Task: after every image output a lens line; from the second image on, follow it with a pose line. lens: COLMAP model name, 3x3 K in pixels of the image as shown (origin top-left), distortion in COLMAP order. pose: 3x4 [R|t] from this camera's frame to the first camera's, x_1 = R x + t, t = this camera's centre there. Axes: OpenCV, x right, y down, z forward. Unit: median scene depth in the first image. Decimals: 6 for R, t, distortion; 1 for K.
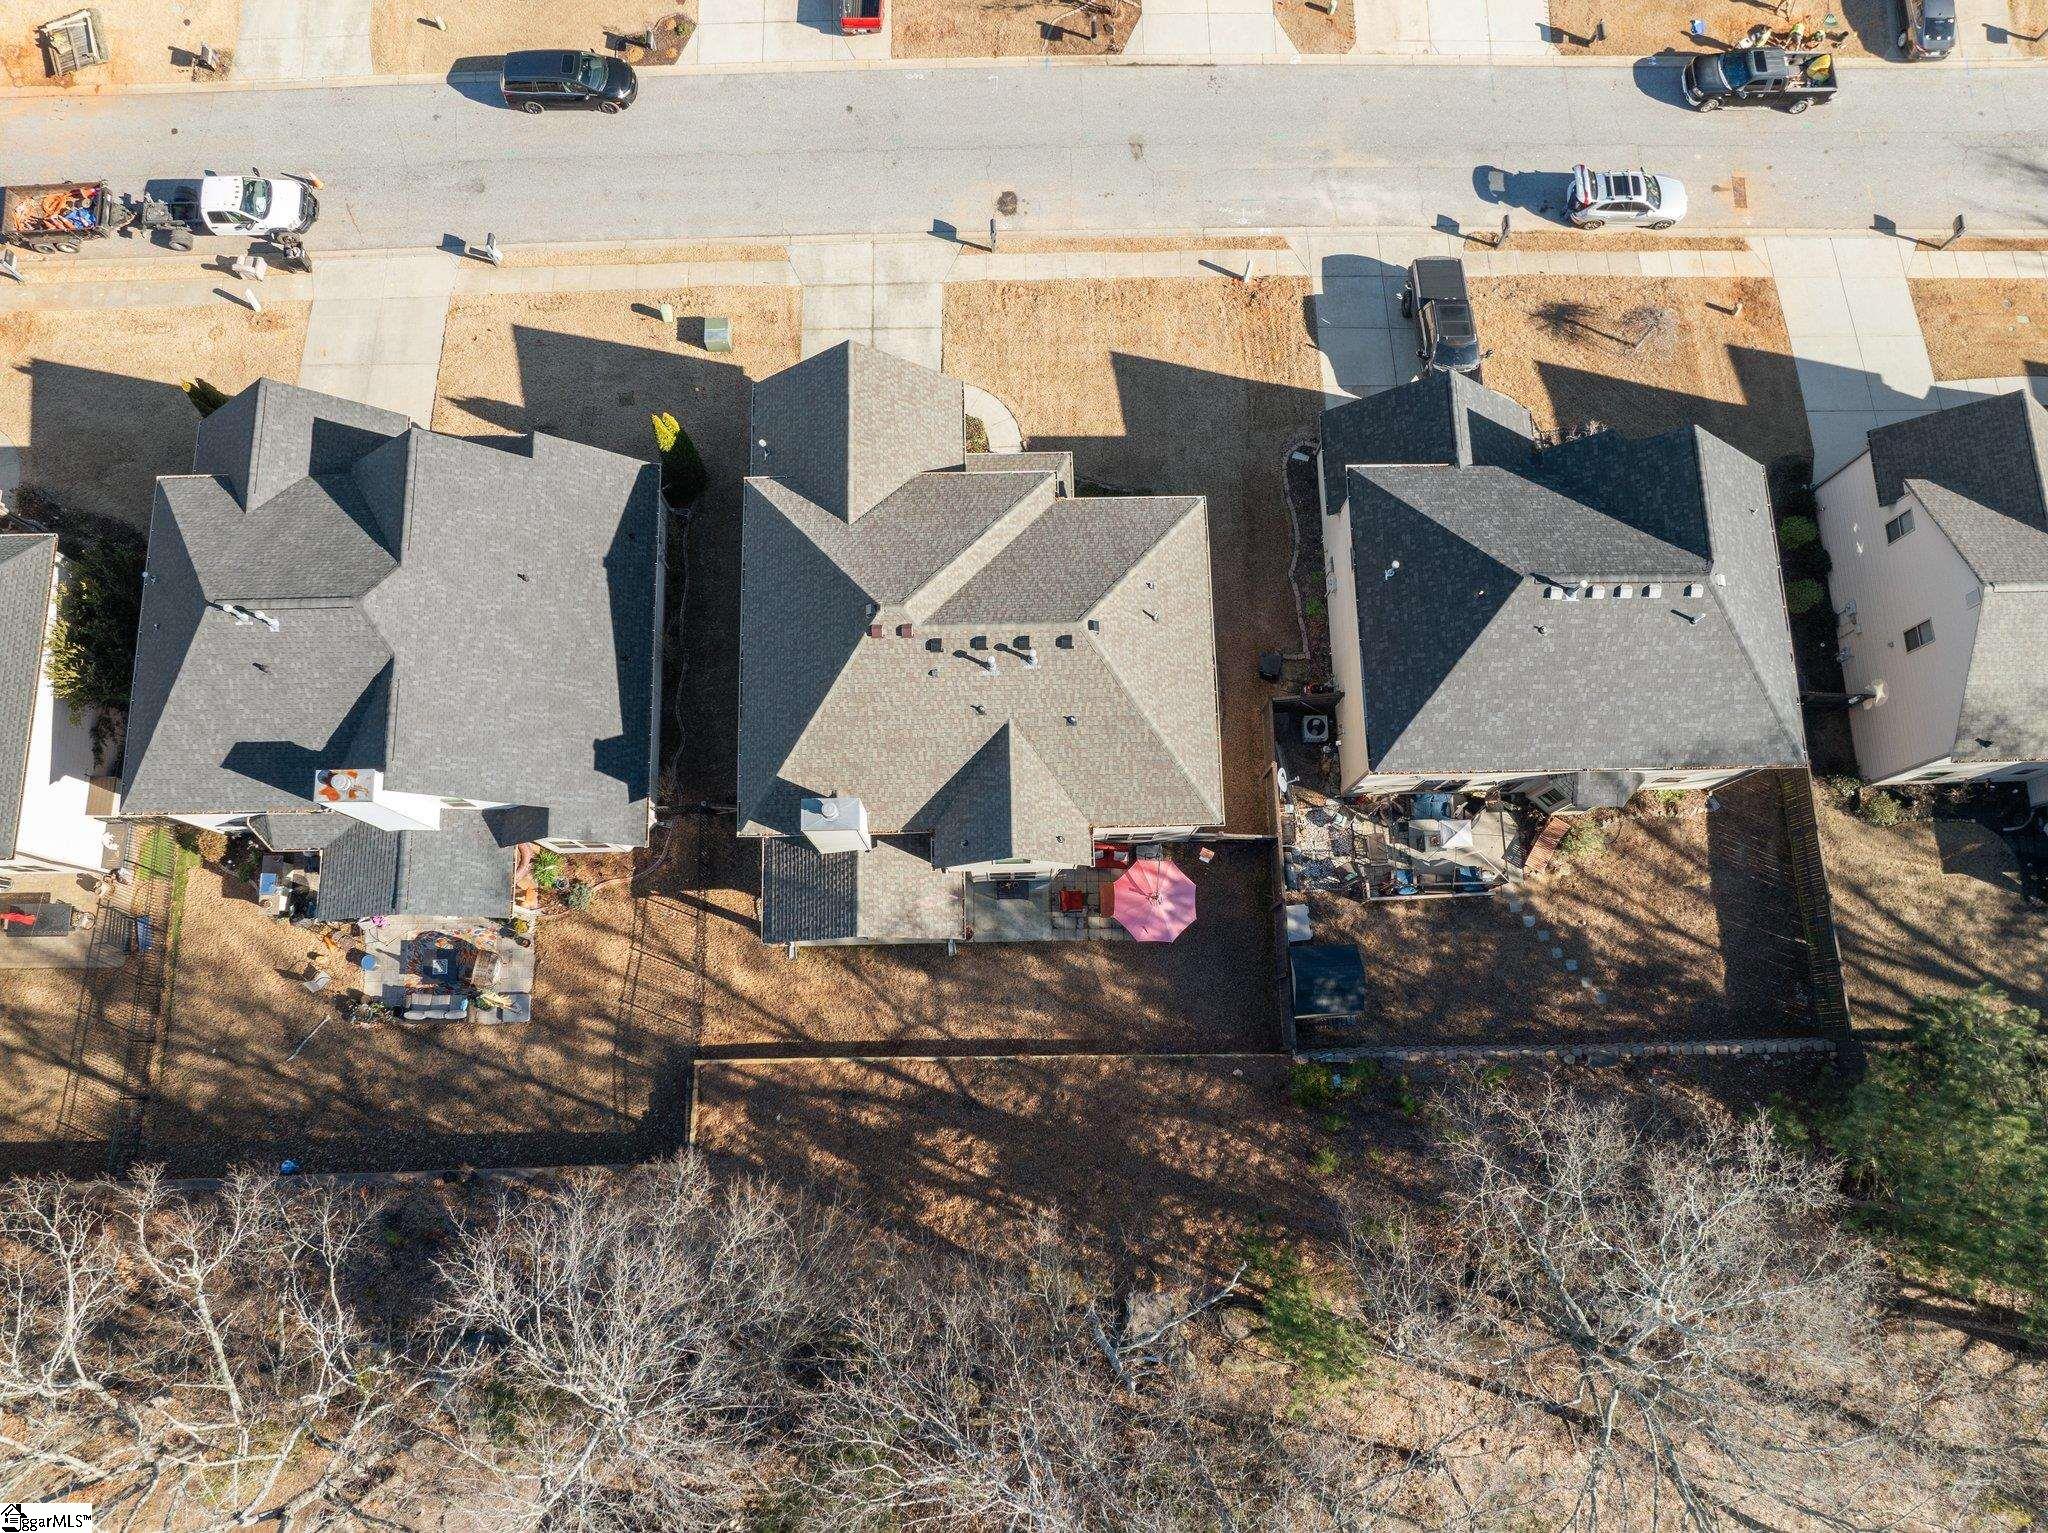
lens RADIAL K [[1434.9, 0, 1024.0], [0, 1434.9, 766.5], [0, 0, 1]] dist [-0.078952, 0.046293]
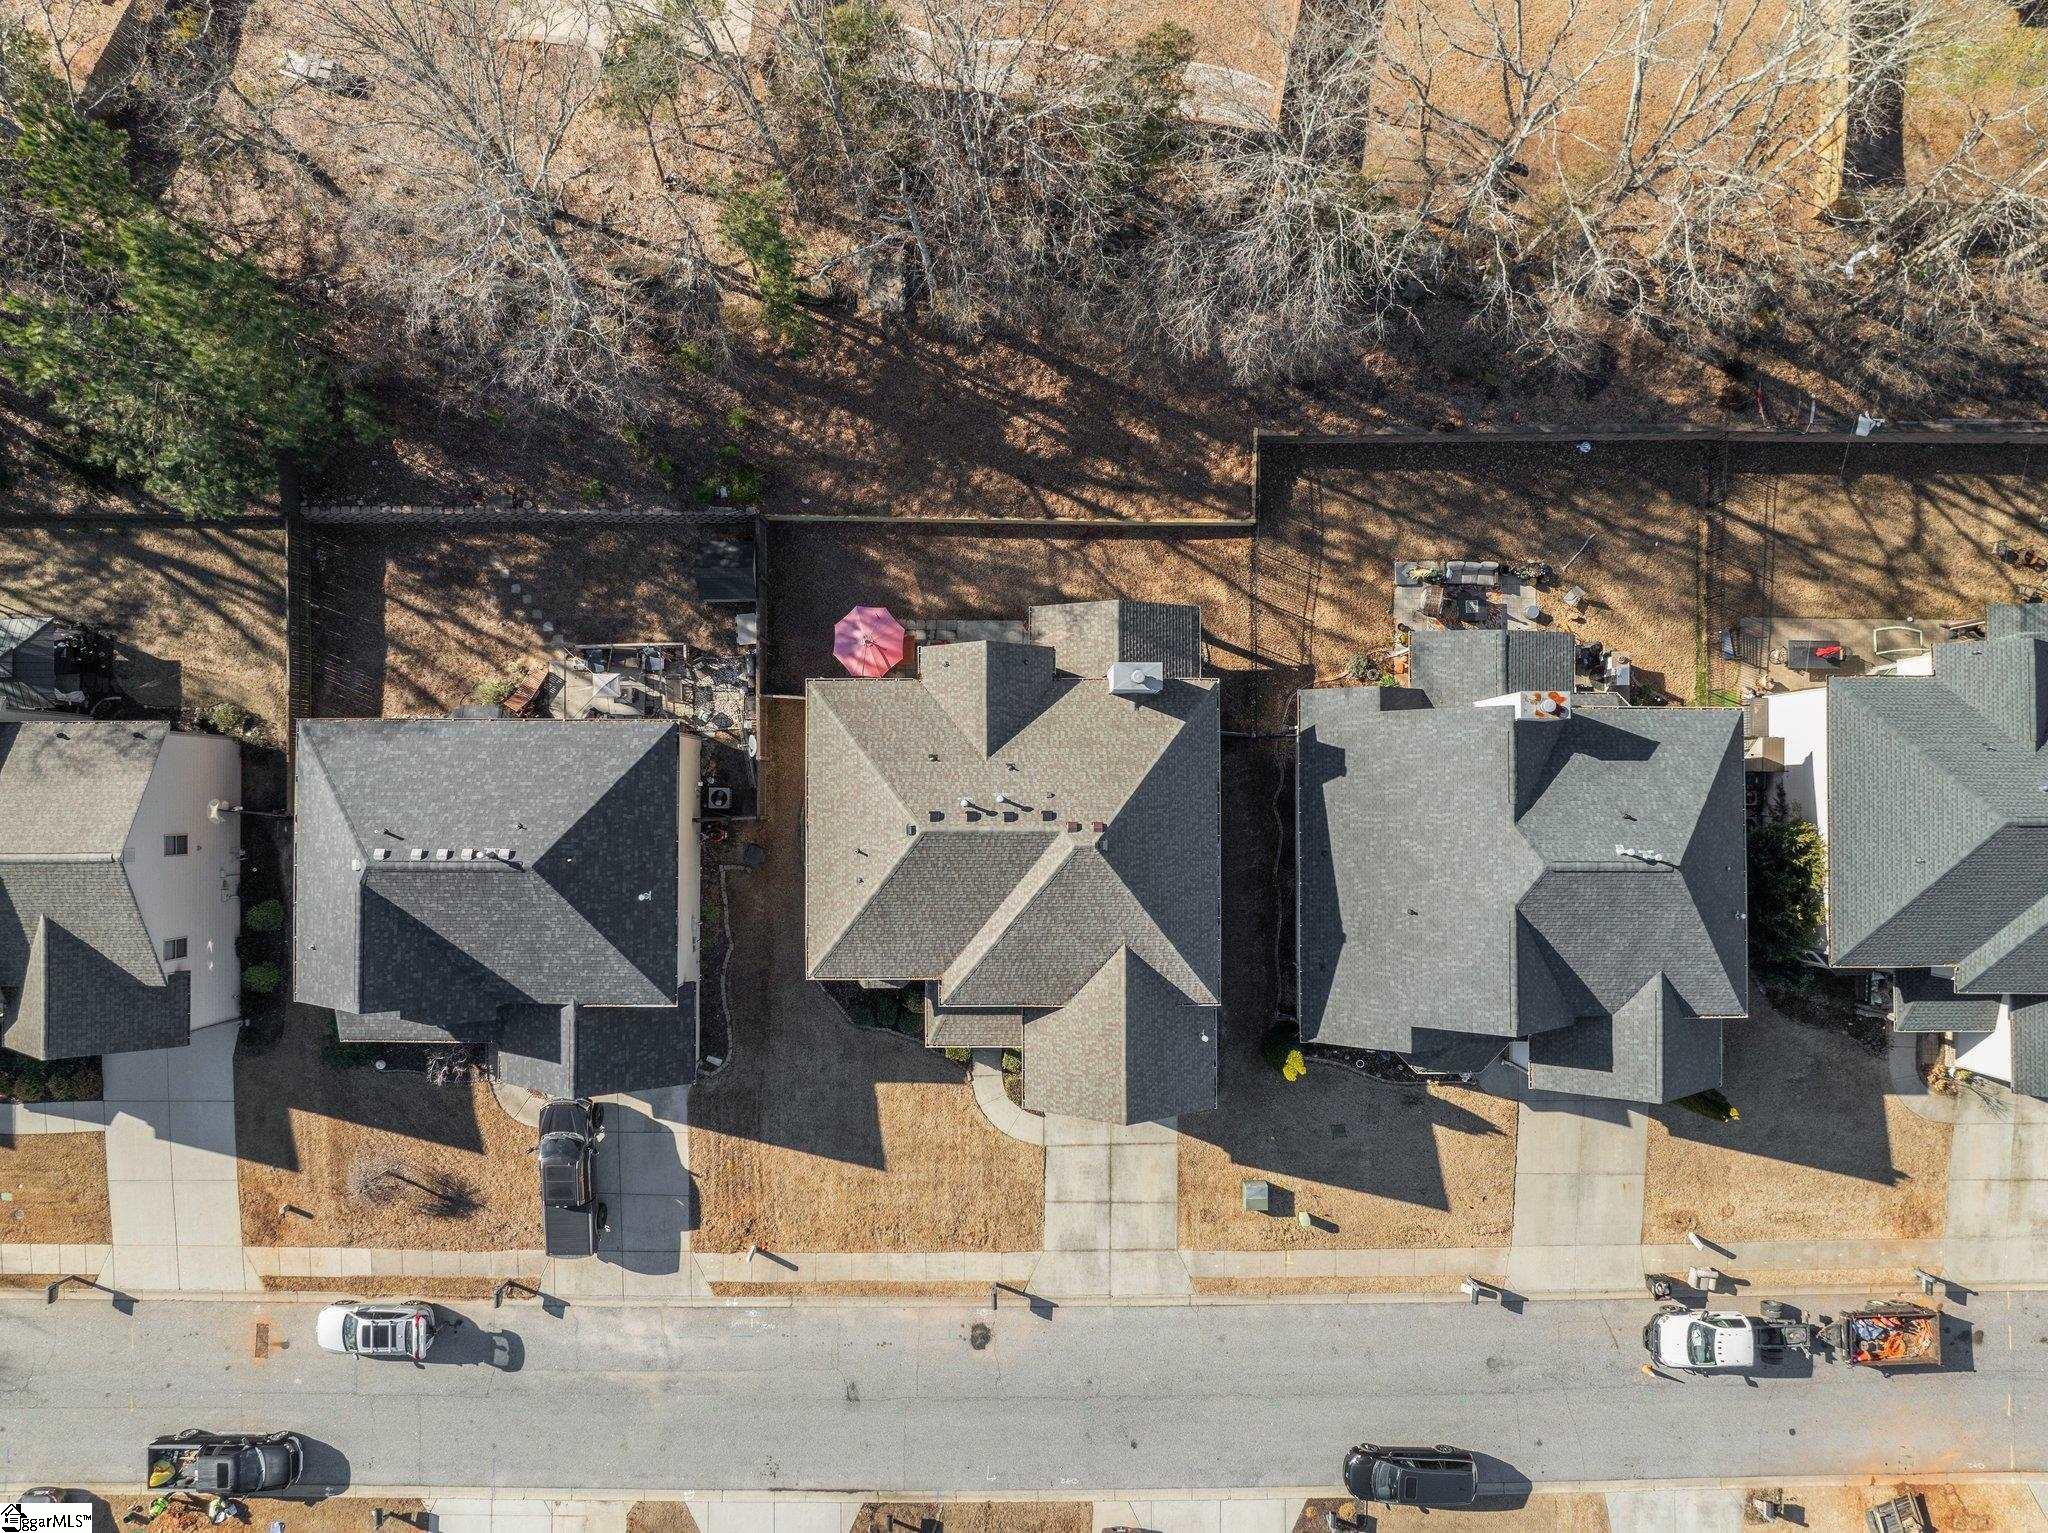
lens RADIAL K [[1434.9, 0, 1024.0], [0, 1434.9, 766.5], [0, 0, 1]] dist [-0.078952, 0.046293]
pose [[-0.999560, -0.023686, -0.017878, -0.017517], [0.018721, -0.970733, 0.239432, -0.276459], [-0.023026, 0.238992, 0.970749, -0.116706]]
